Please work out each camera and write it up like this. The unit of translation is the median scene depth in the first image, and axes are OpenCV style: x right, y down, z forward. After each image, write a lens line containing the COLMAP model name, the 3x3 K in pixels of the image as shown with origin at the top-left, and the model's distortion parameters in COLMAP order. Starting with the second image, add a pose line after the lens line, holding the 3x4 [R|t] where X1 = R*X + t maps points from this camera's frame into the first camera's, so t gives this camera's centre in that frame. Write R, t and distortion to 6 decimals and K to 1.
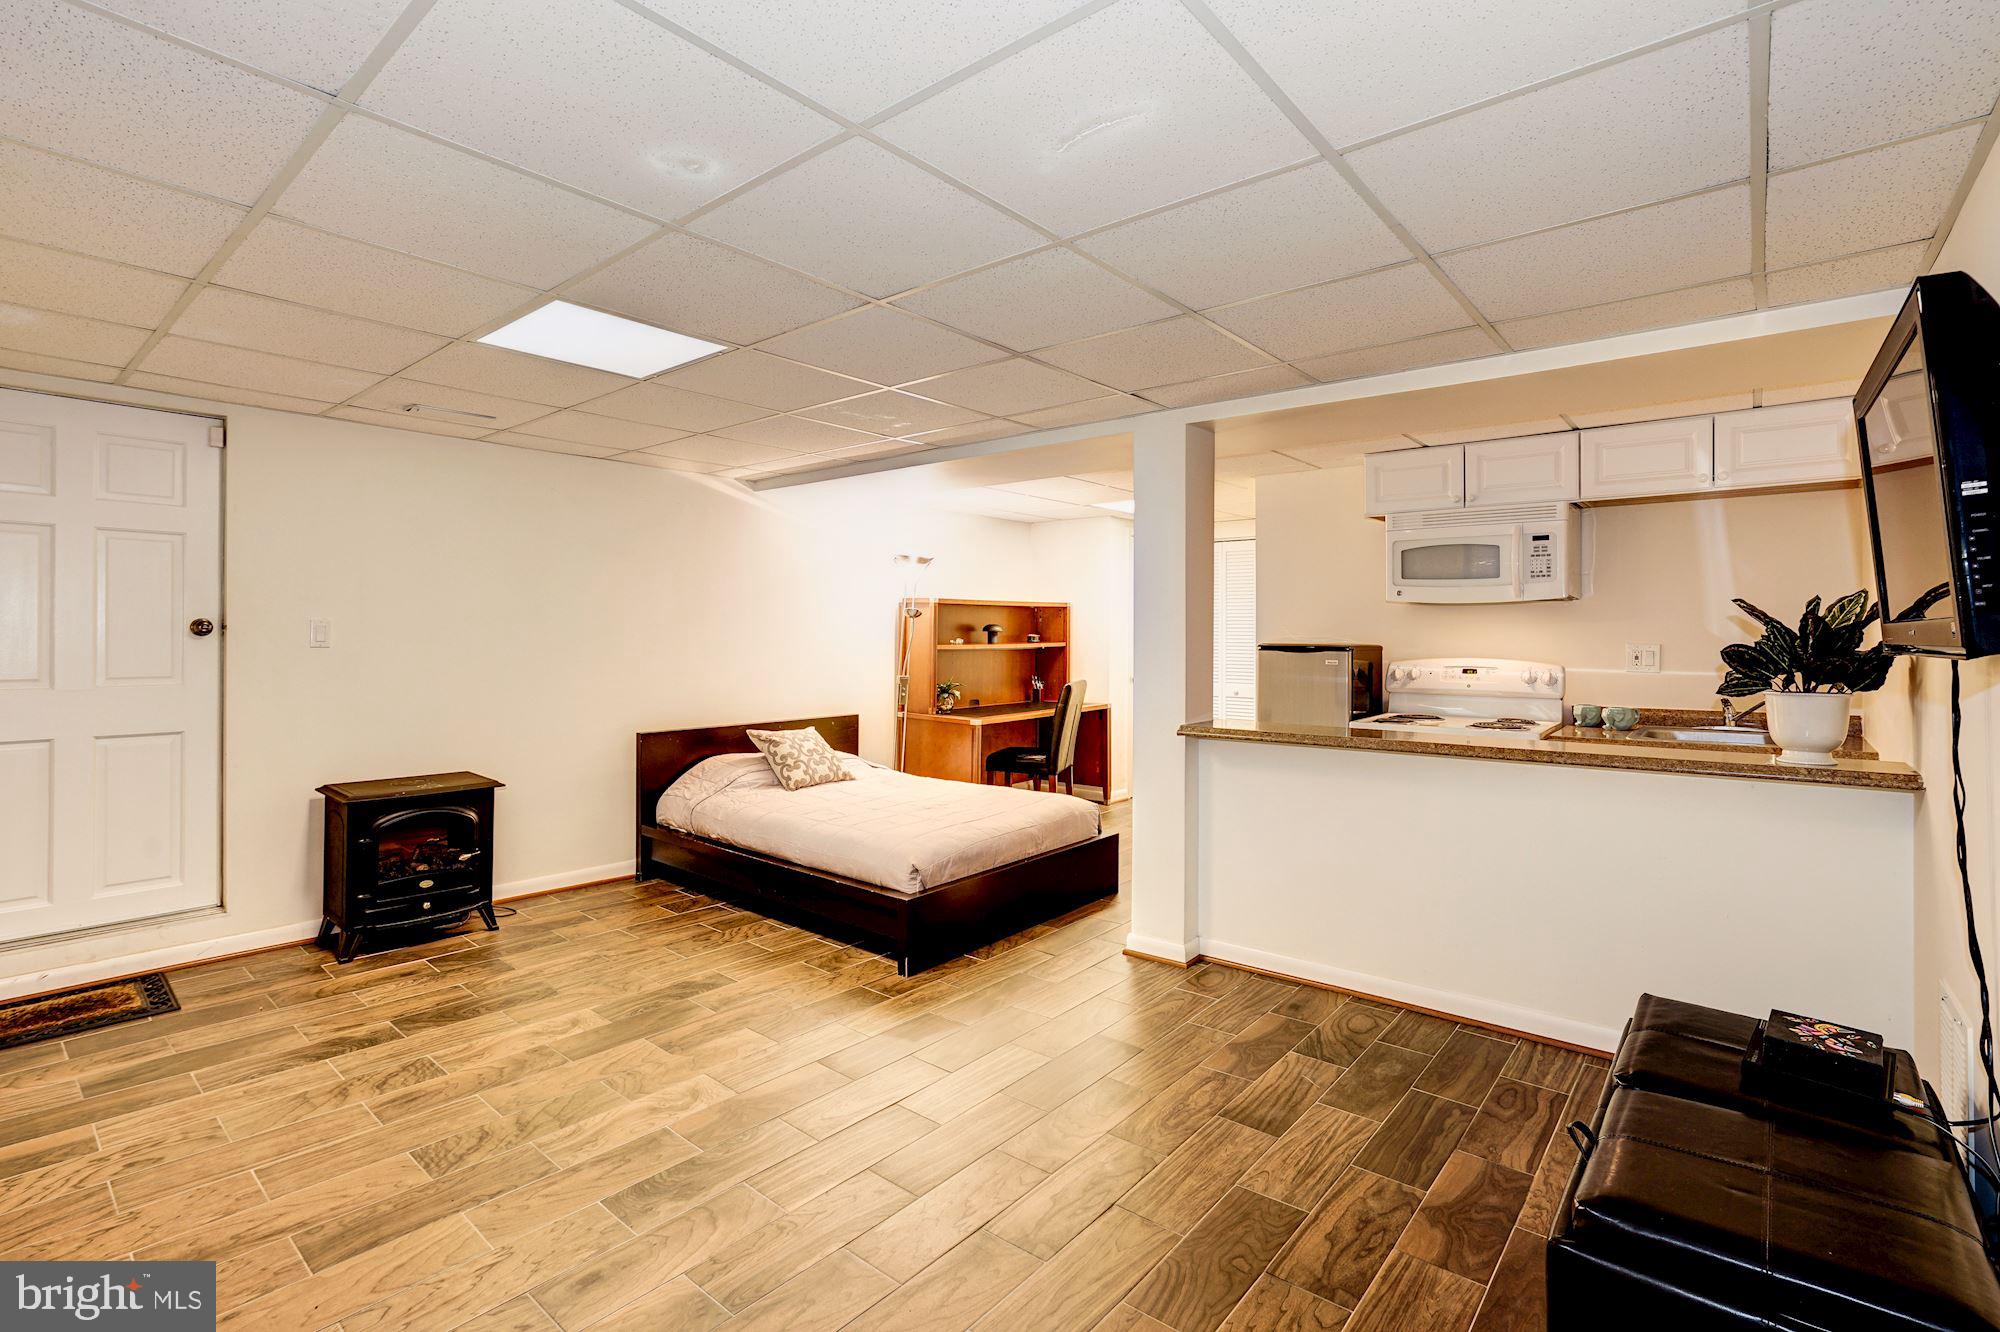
lens RADIAL K [[915.7, 0, 1016.1], [0, 915.7, 628.4], [0, 0, 1]] dist [-0.027796, 0.011536]
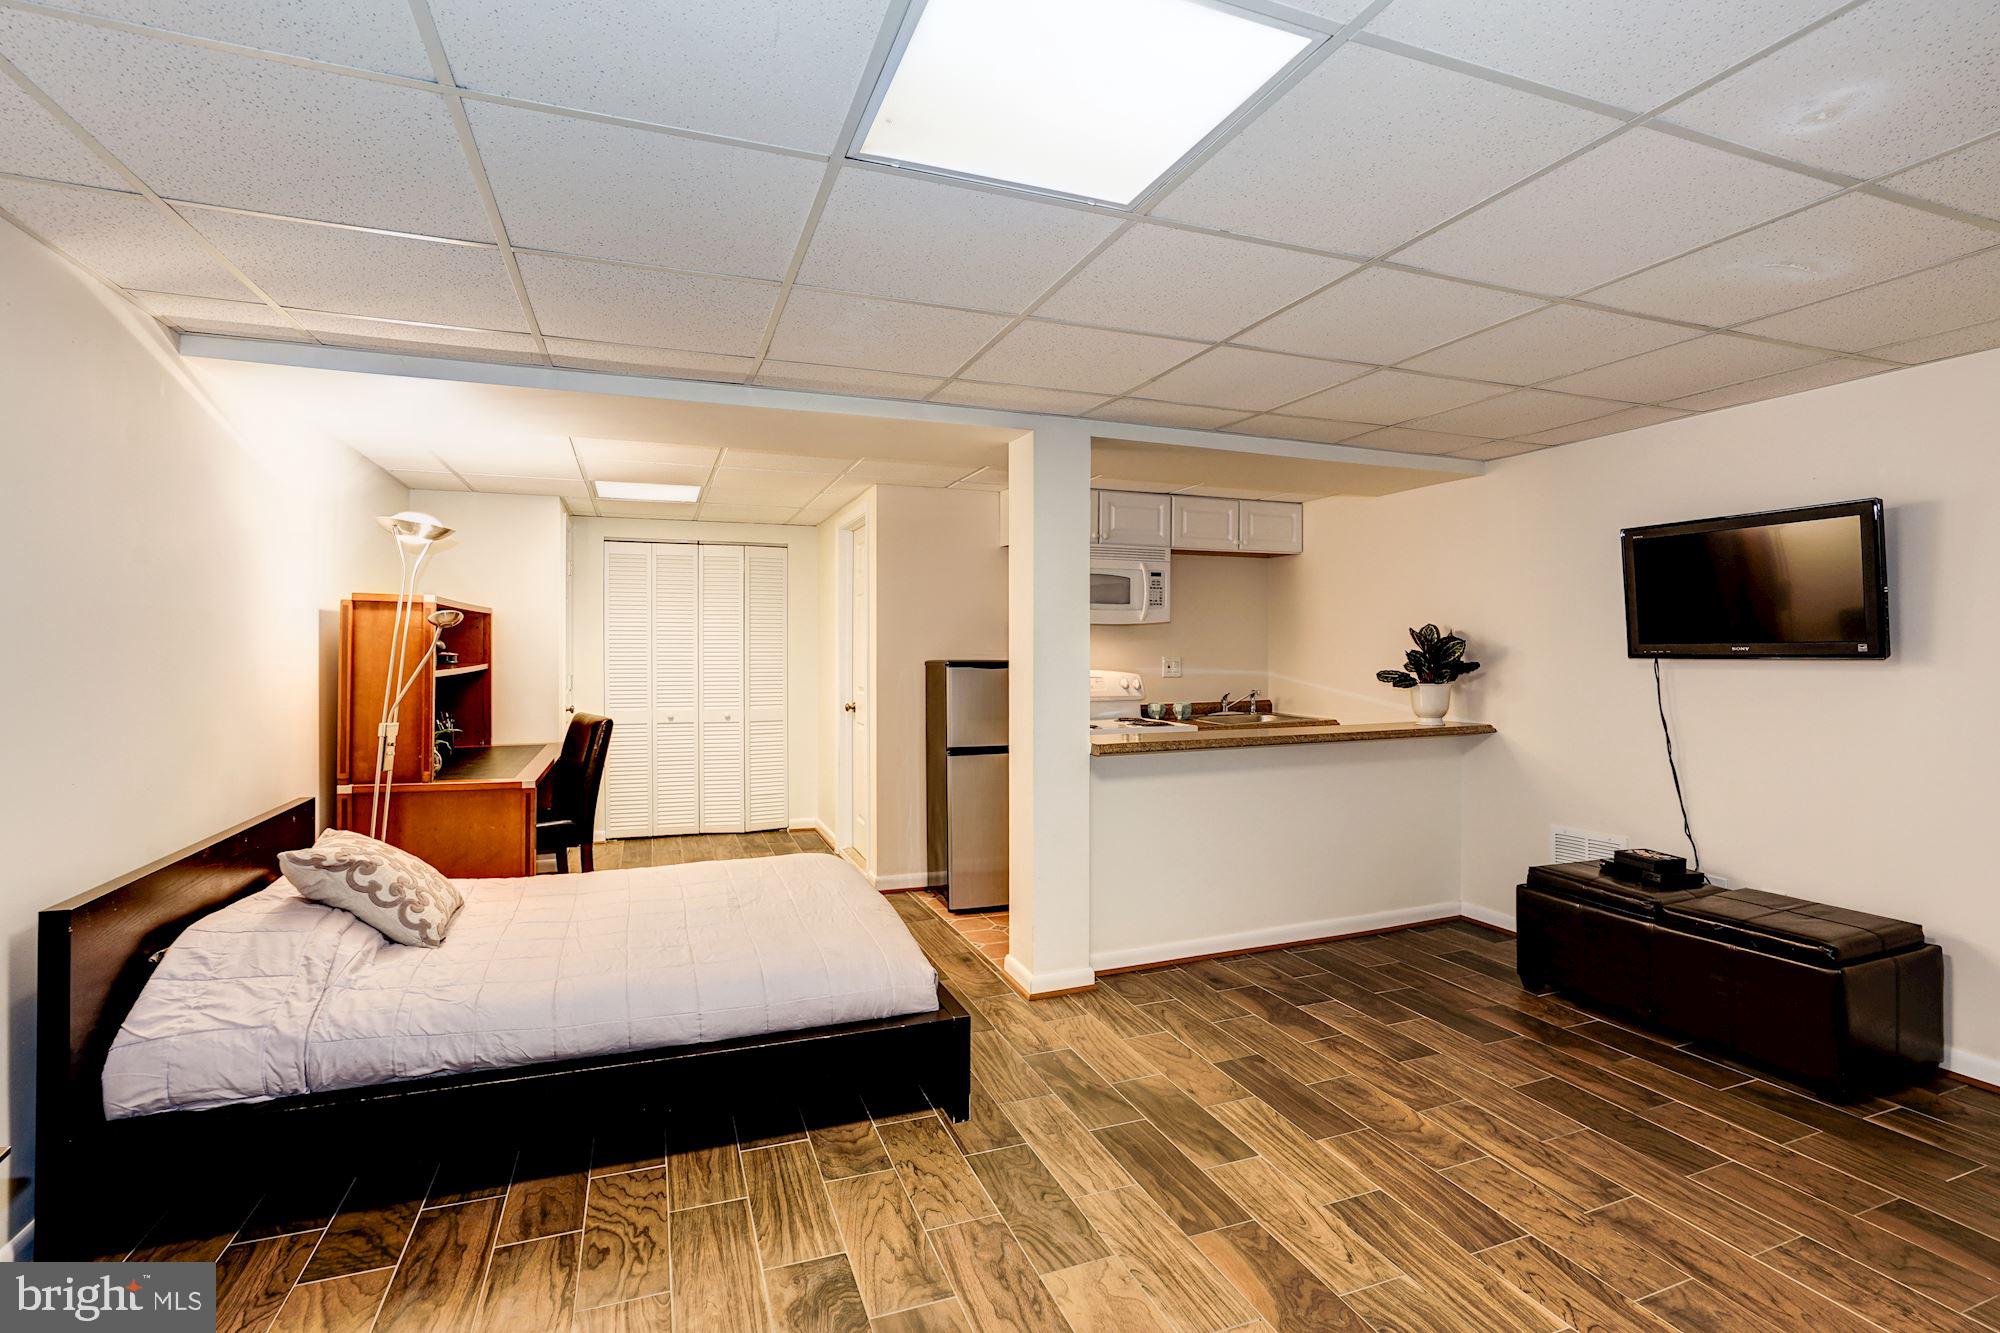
lens RADIAL K [[915.7, 0, 1010.4], [0, 915.7, 647.4], [0, 0, 1]] dist [-0.027796, 0.011536]
pose [[0.496428, -0.000530, 0.868078, -0.684628], [-0.000181, 1.000000, 0.000714, 0.002613], [-0.868078, -0.000512, 0.496428, 0.566253]]
